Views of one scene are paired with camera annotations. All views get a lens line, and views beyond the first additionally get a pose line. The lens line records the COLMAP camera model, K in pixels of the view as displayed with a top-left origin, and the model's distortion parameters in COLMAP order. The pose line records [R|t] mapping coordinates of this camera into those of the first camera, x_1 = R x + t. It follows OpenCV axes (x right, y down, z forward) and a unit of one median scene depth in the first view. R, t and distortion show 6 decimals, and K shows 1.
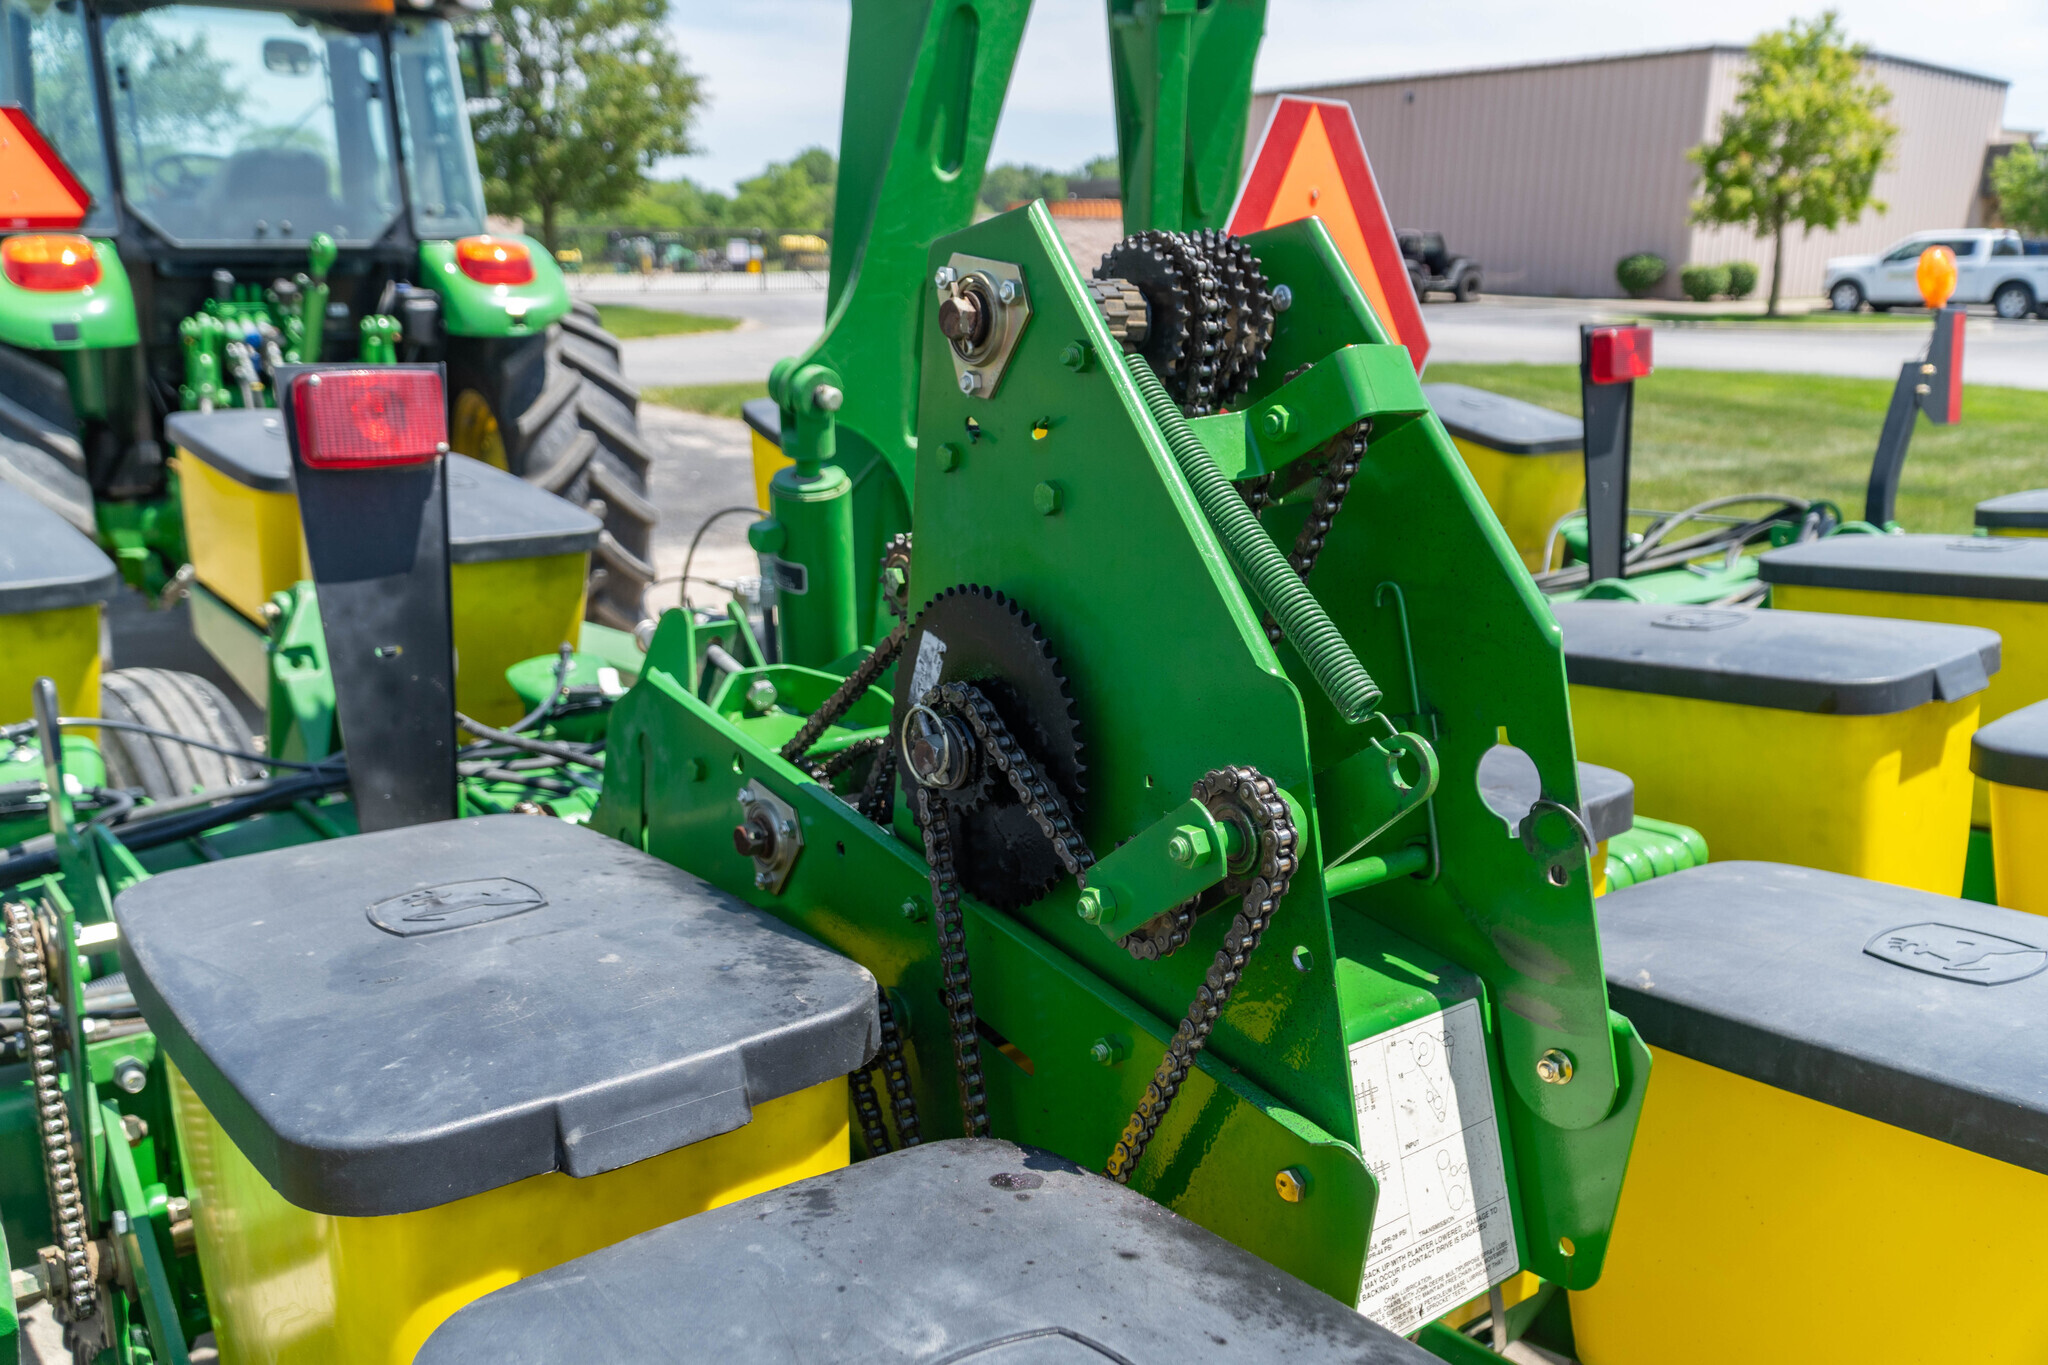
lens RADIAL K [[1625.6, 0, 1024.0], [0, 1625.6, 682.5], [0, 0, 1]] dist [0.005372, 0.008807]
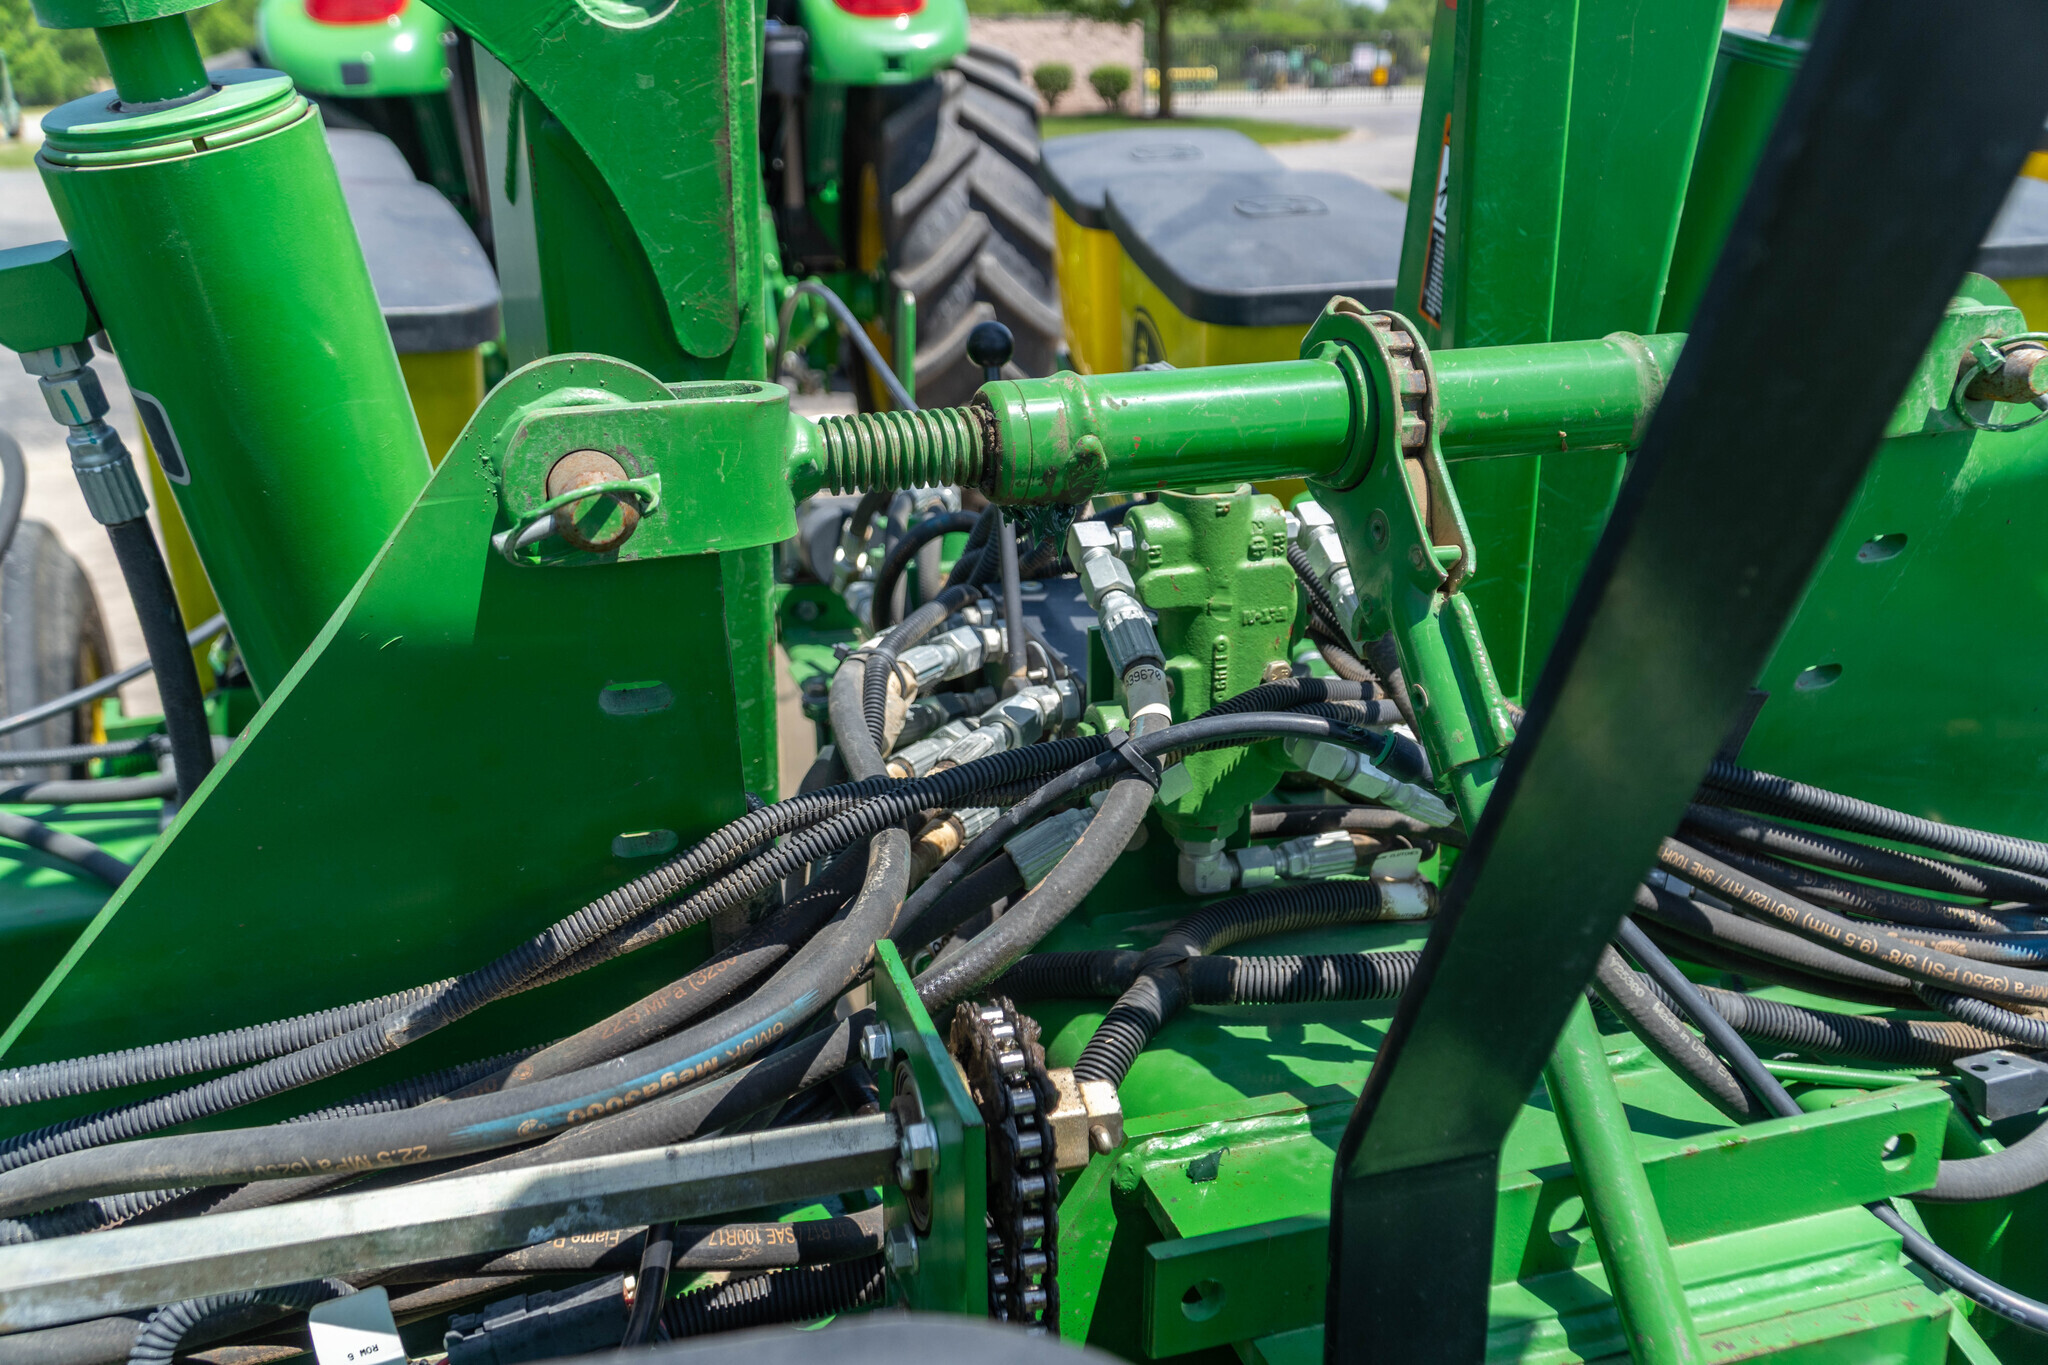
lens RADIAL K [[1633.5, 0, 1024.0], [0, 1633.5, 682.5], [0, 0, 1]] dist [0.011234, 0.010270]
pose [[0.932400, 0.109082, -0.344575, 0.047554], [-0.074086, 0.990808, 0.113187, -0.022626], [0.353754, -0.080007, 0.931910, 0.267112]]
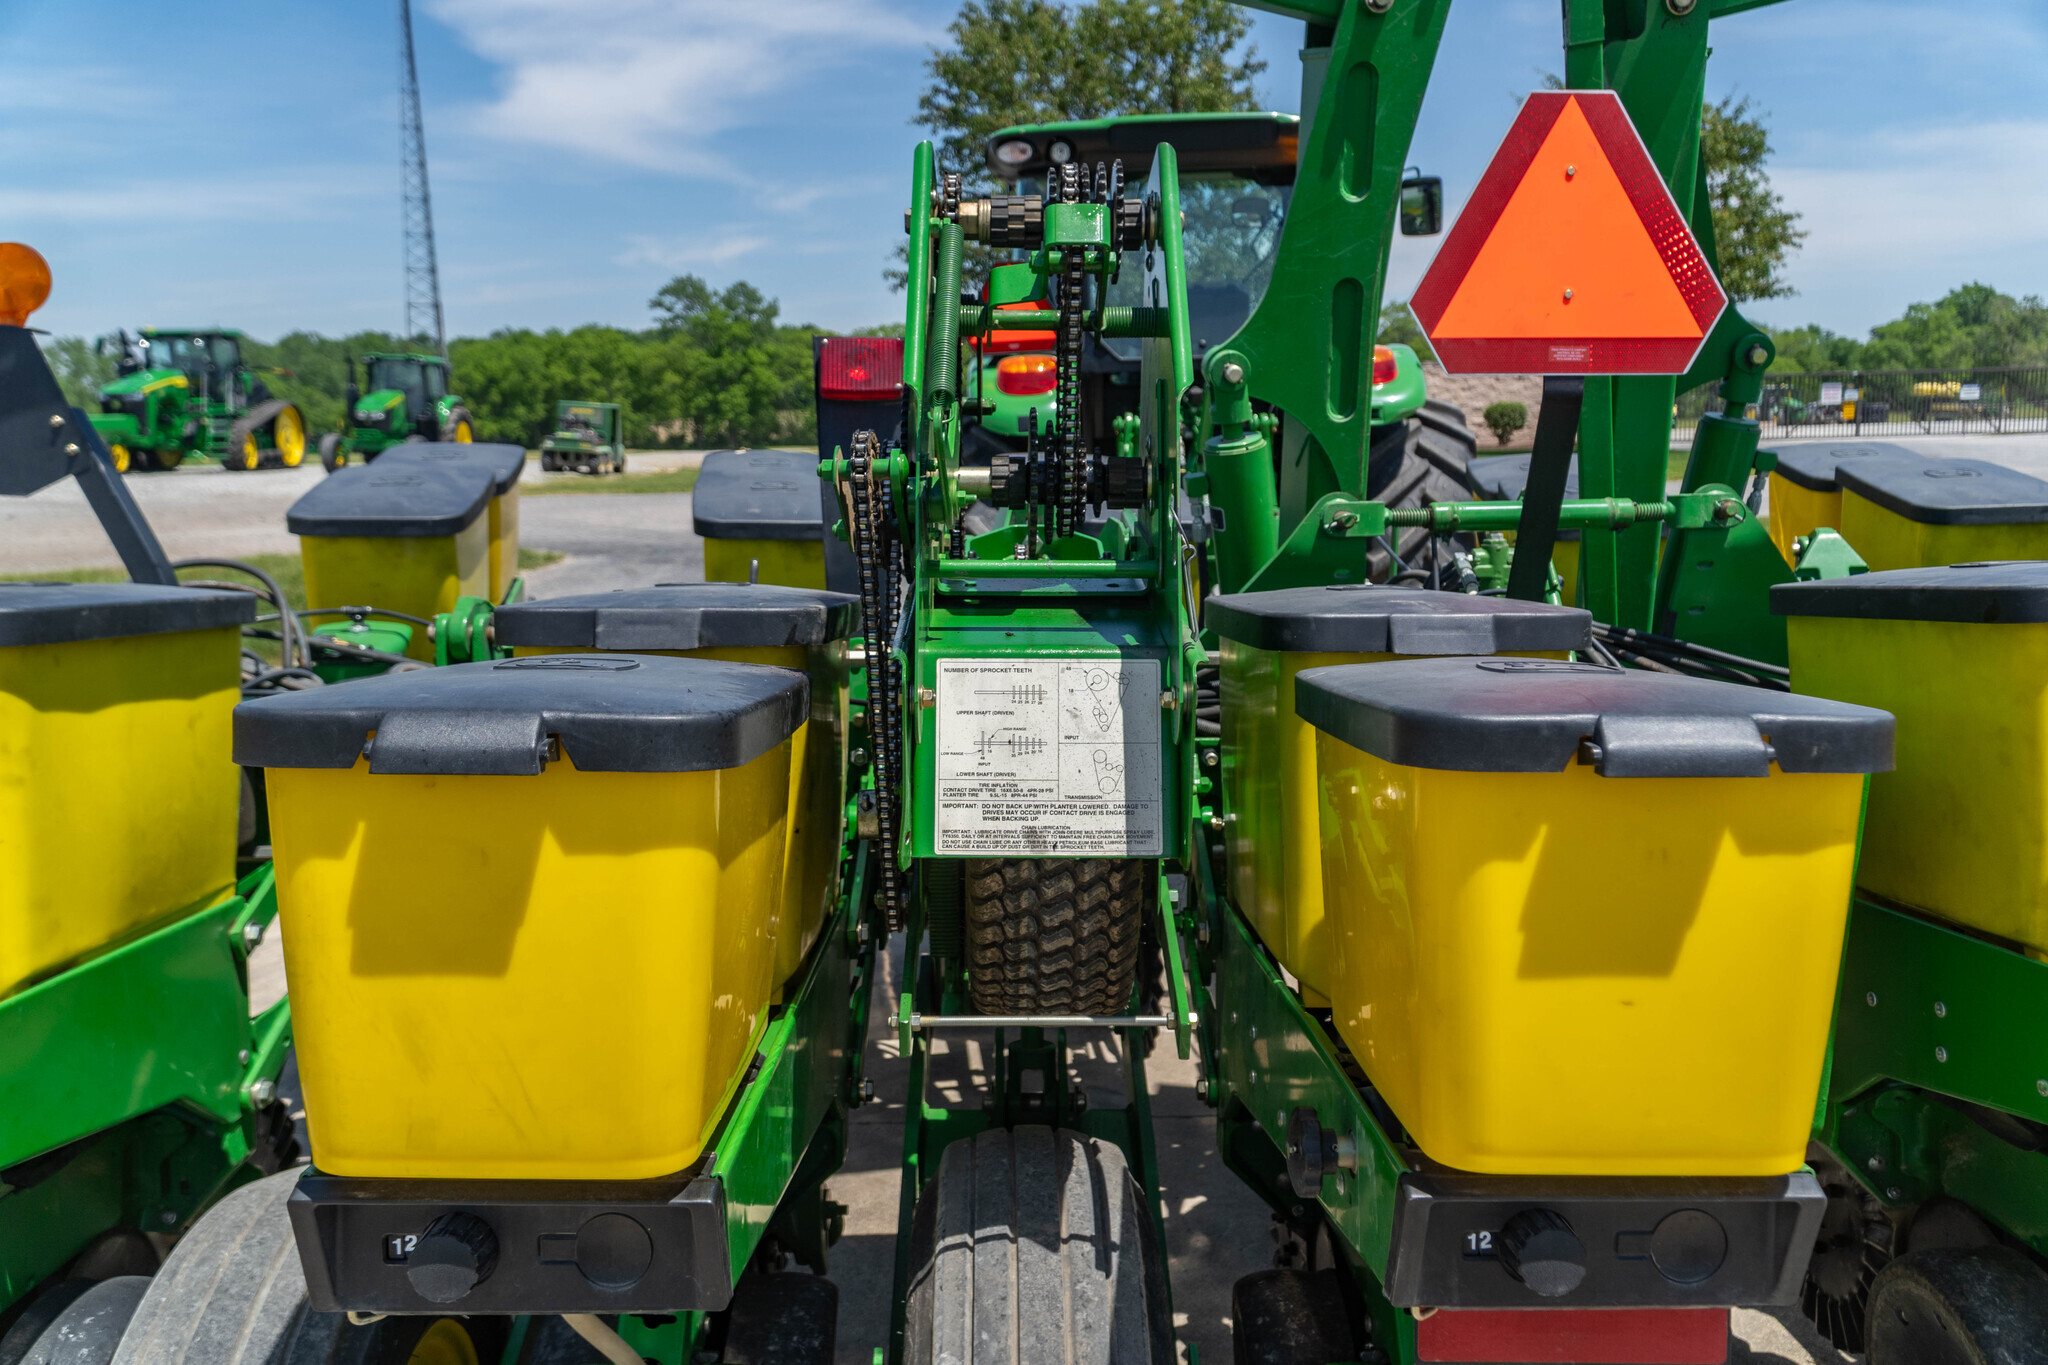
lens RADIAL K [[1625.6, 0, 1024.0], [0, 1625.6, 682.5], [0, 0, 1]] dist [0.005372, 0.008807]
pose [[0.802767, 0.073096, -0.591796, 0.177891], [-0.127707, 0.990505, -0.050891, 0.052310], [0.582457, 0.116430, 0.804480, -0.036000]]
